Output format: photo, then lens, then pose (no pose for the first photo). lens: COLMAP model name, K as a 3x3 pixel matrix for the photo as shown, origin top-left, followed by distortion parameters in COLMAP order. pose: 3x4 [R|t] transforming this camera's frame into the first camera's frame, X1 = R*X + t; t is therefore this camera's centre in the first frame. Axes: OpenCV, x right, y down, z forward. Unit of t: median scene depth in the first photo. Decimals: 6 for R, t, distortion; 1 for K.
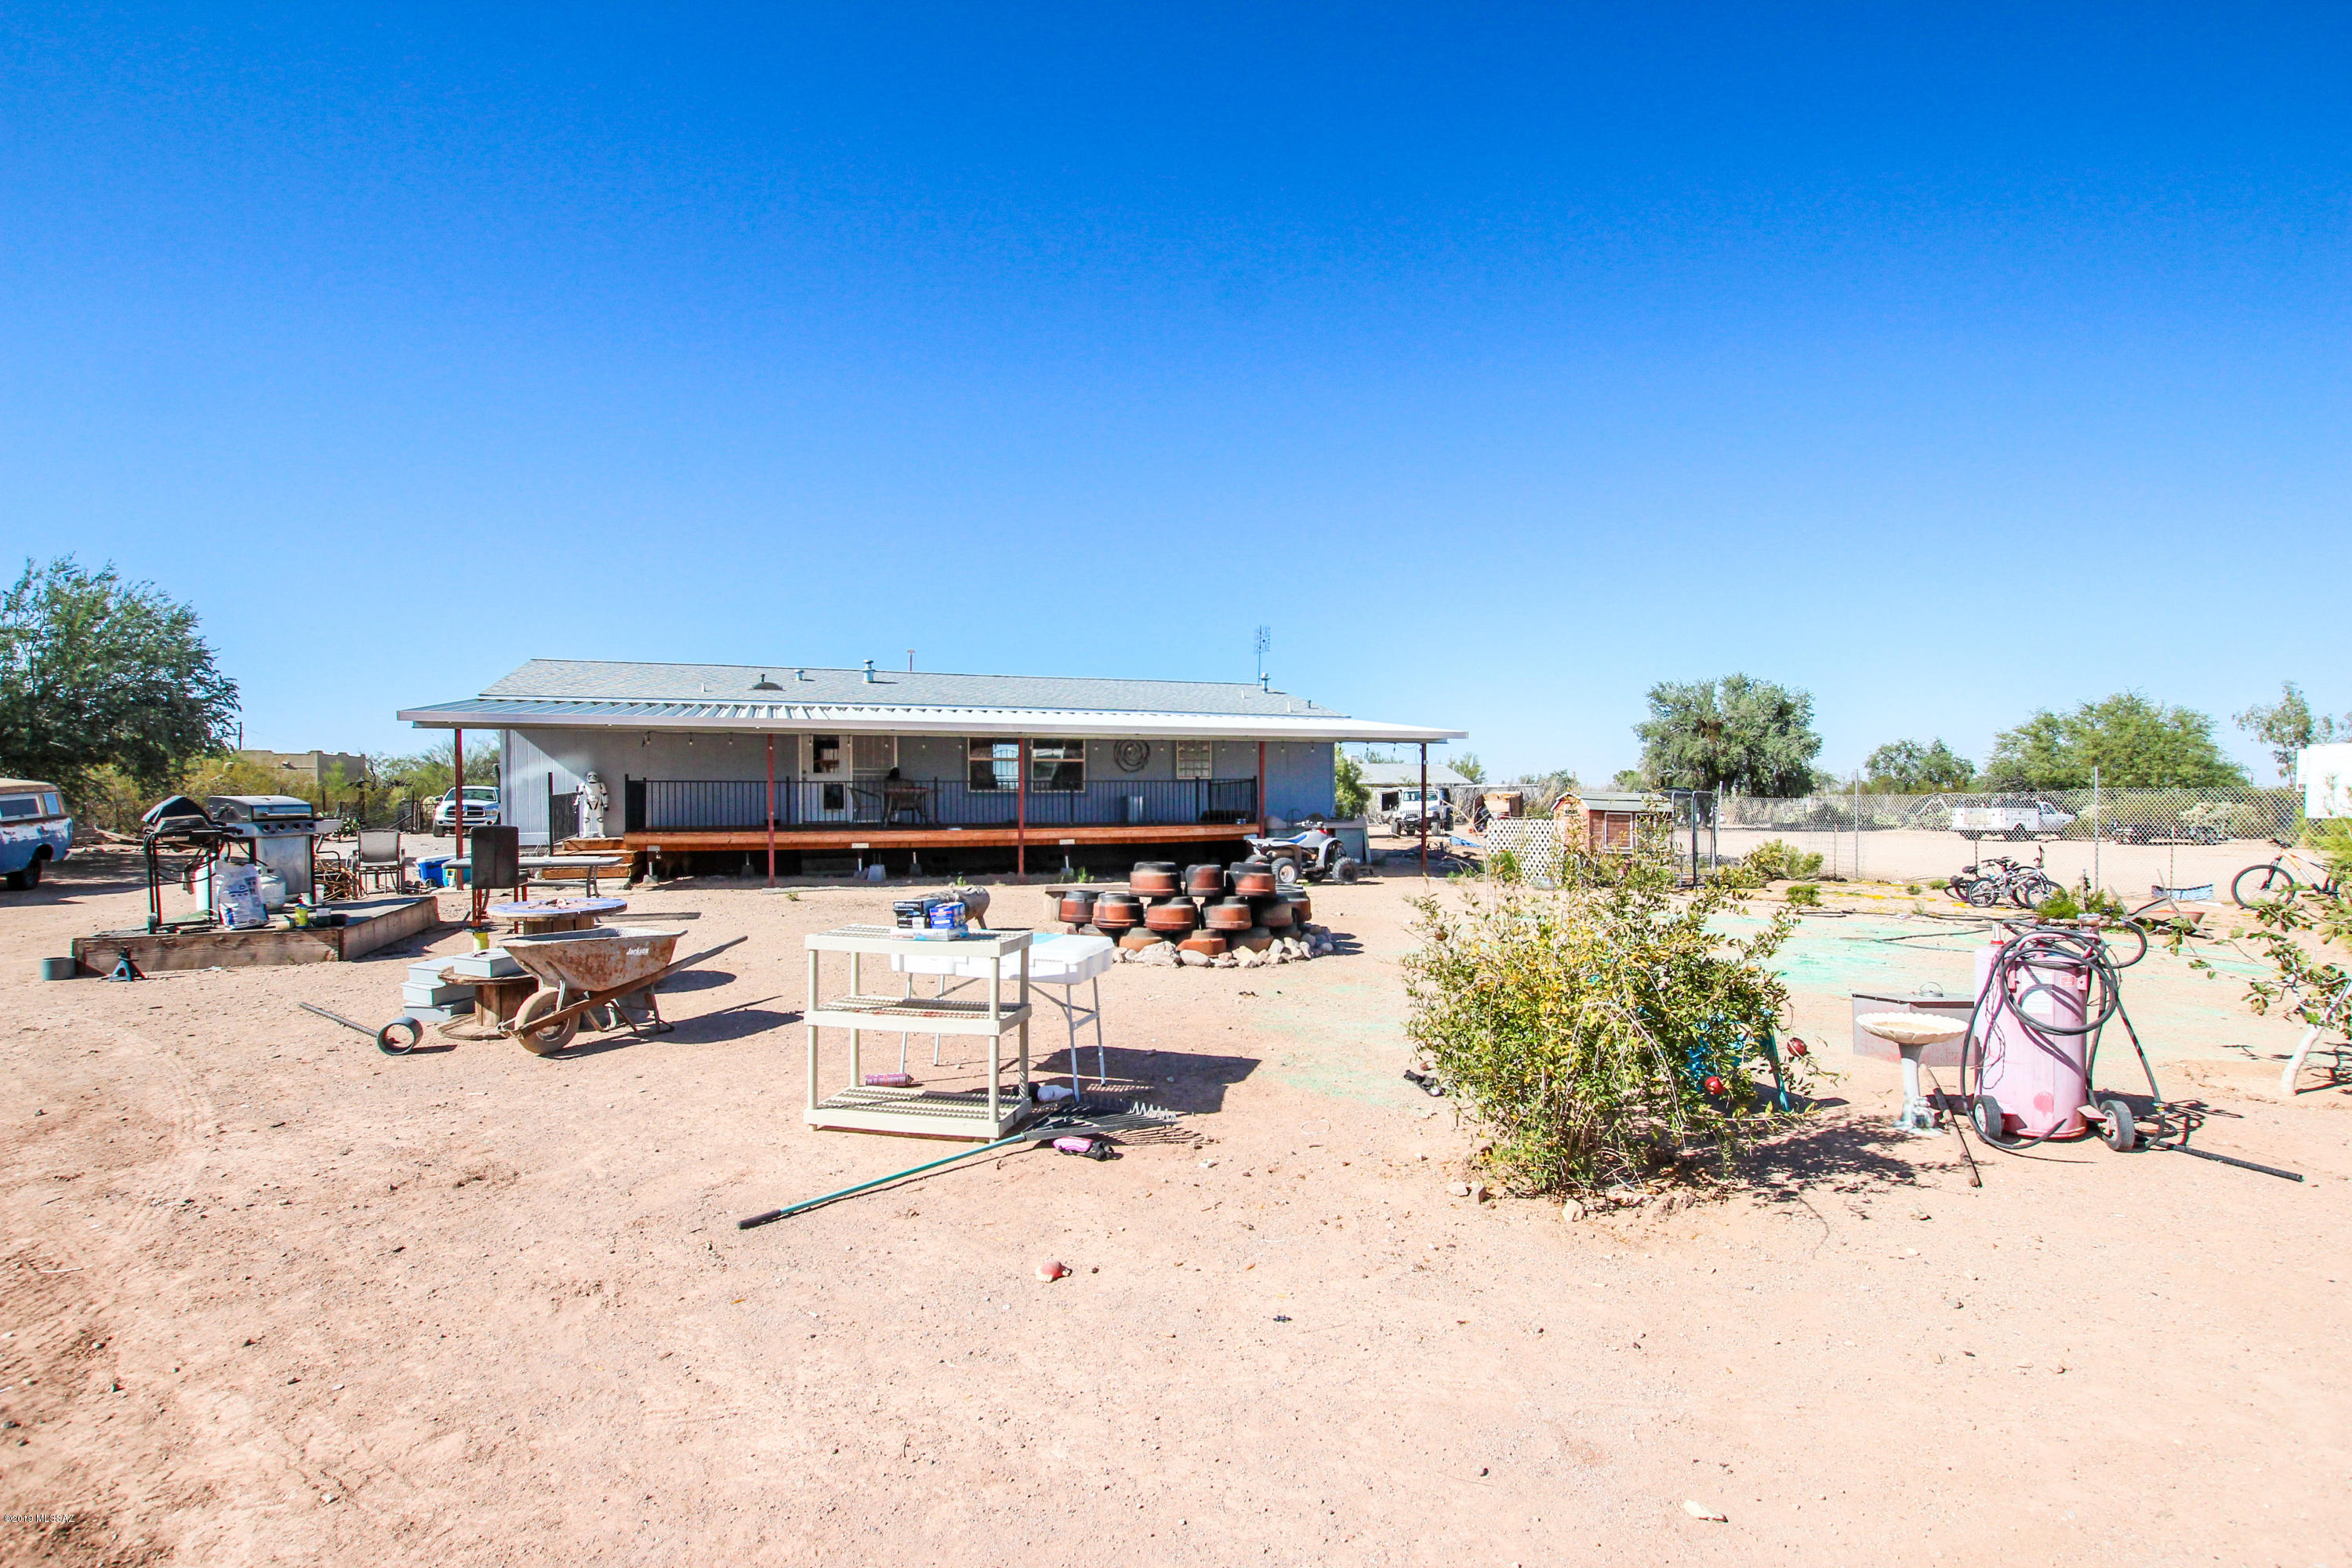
lens RADIAL K [[1082.2, 0, 1176.0], [0, 1082.2, 784.0], [0, 0, 1]] dist [-0.020703, 0.000055]
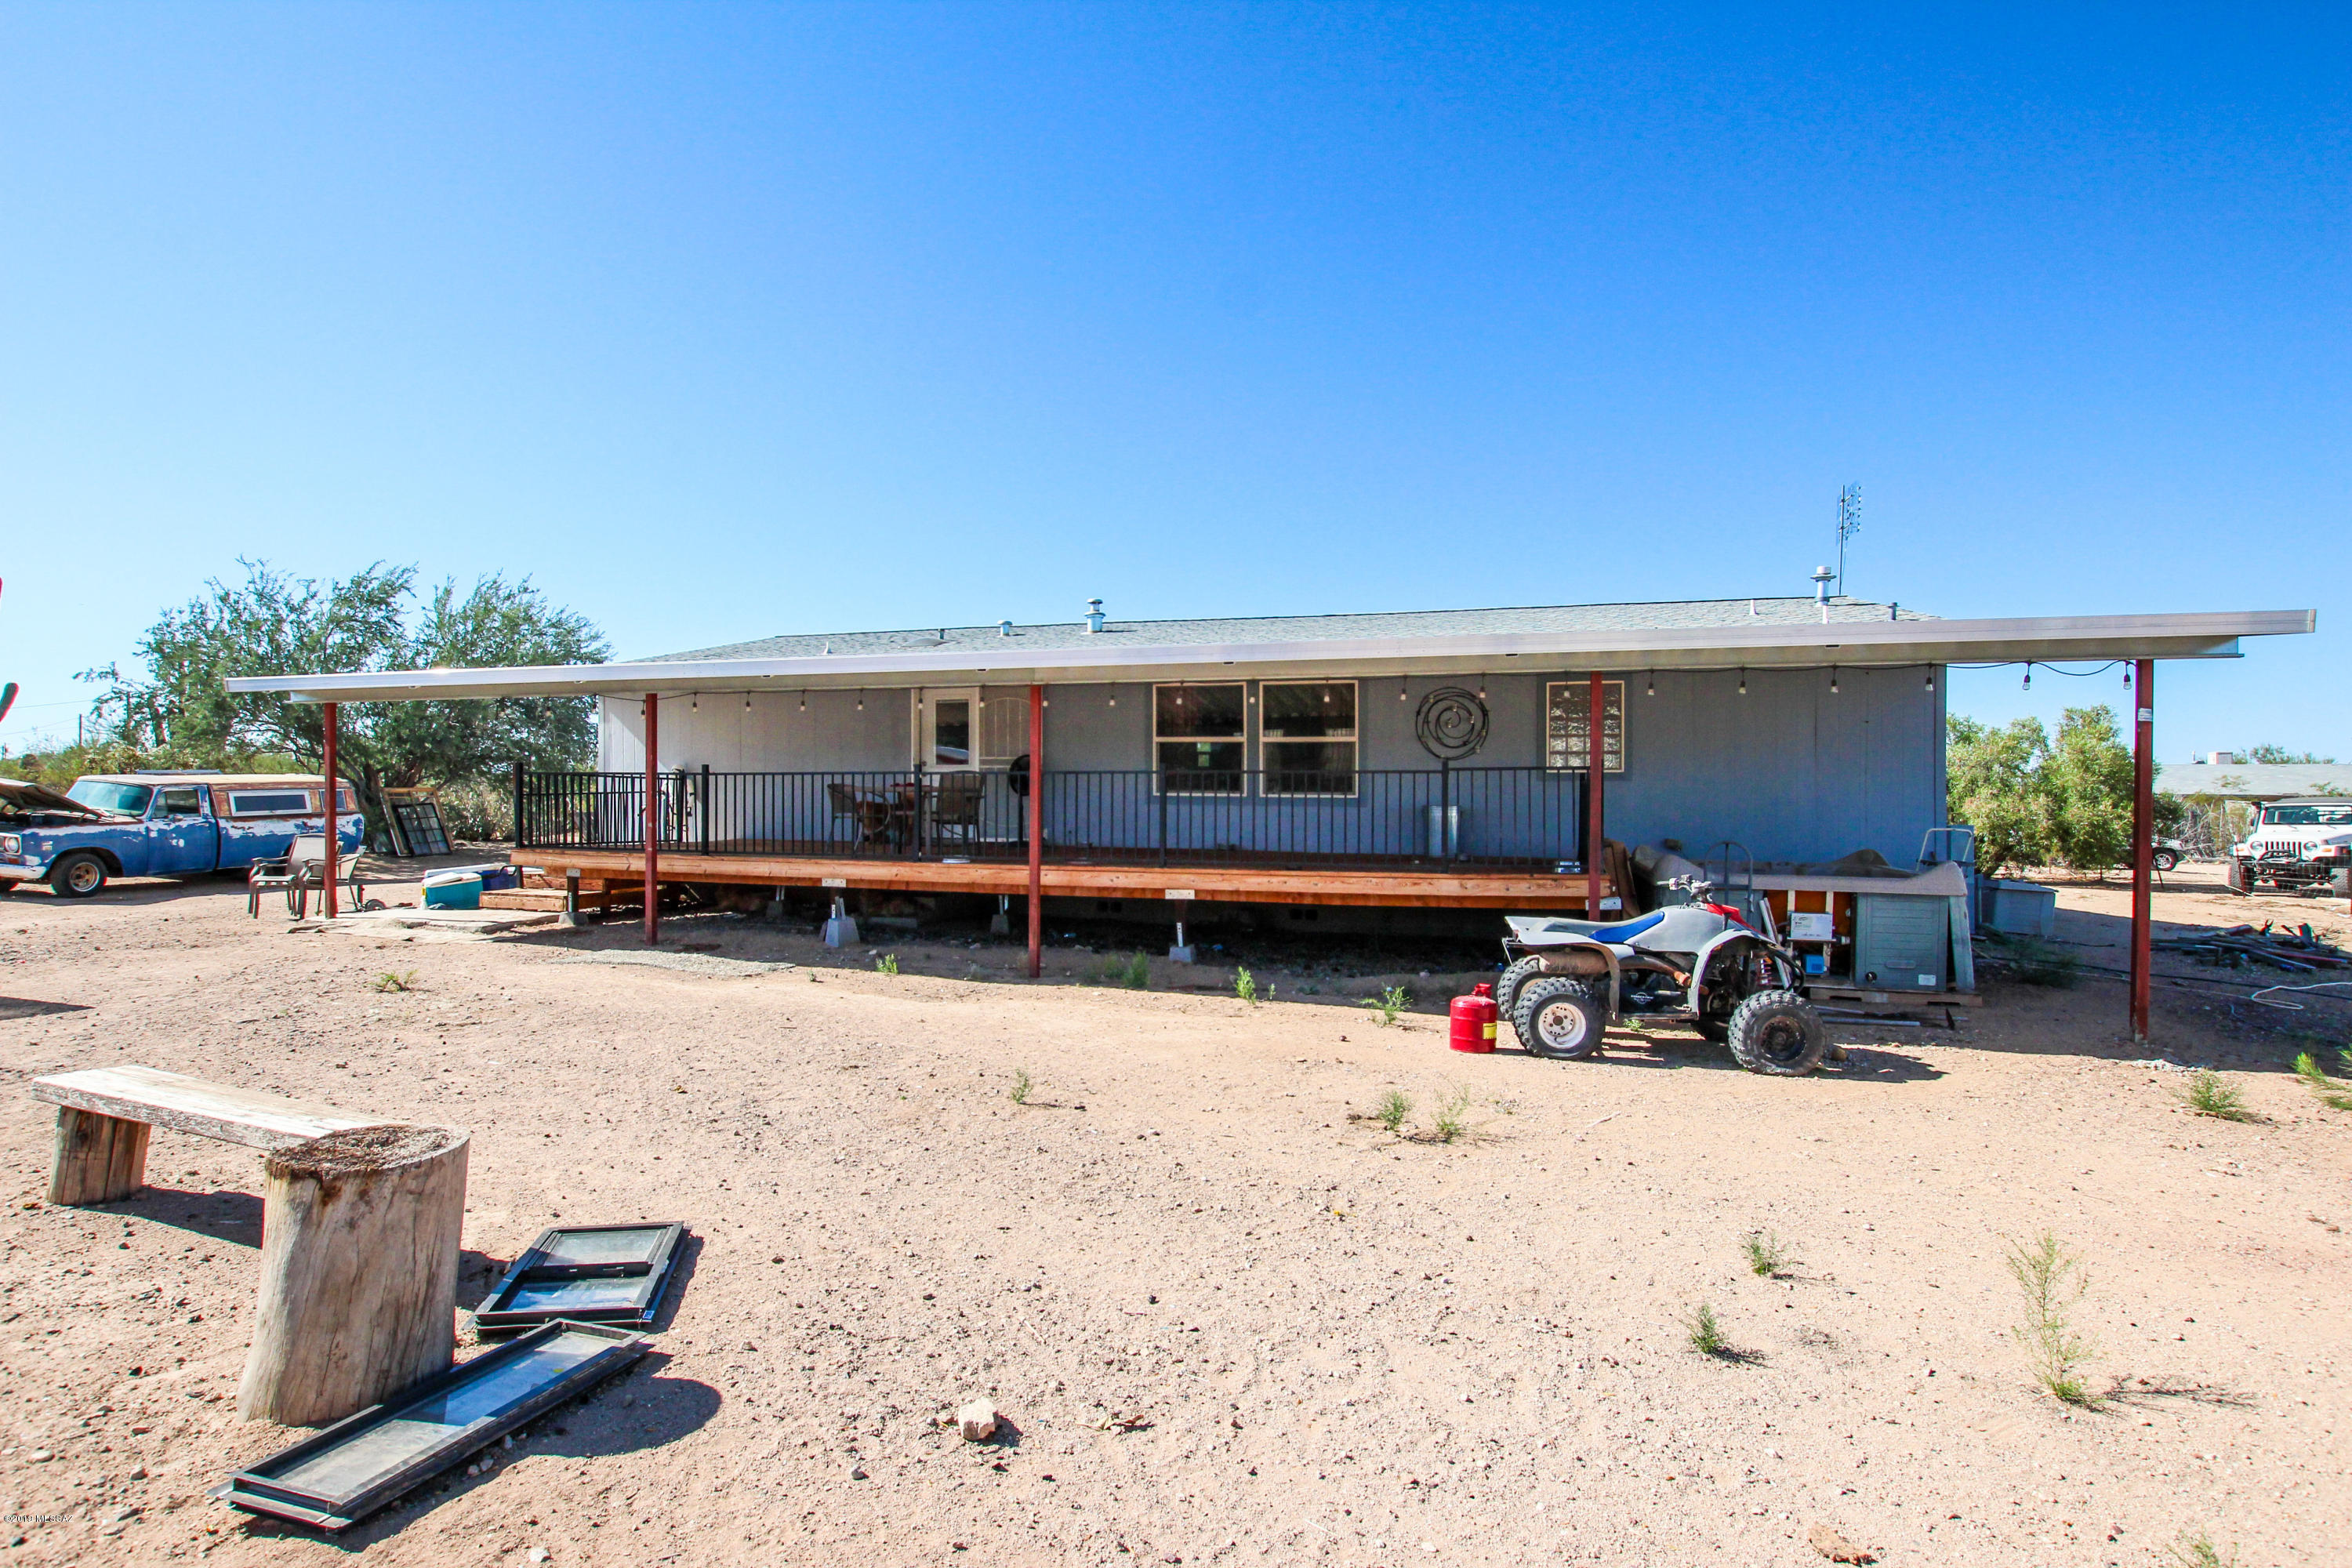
lens RADIAL K [[1082.2, 0, 1176.0], [0, 1082.2, 784.0], [0, 0, 1]] dist [-0.020703, 0.000055]
pose [[0.817136, -0.000345, -0.576444, 0.181006], [-0.006733, 0.999926, -0.010143, 0.007550], [0.576405, 0.012169, 0.817074, 0.572073]]
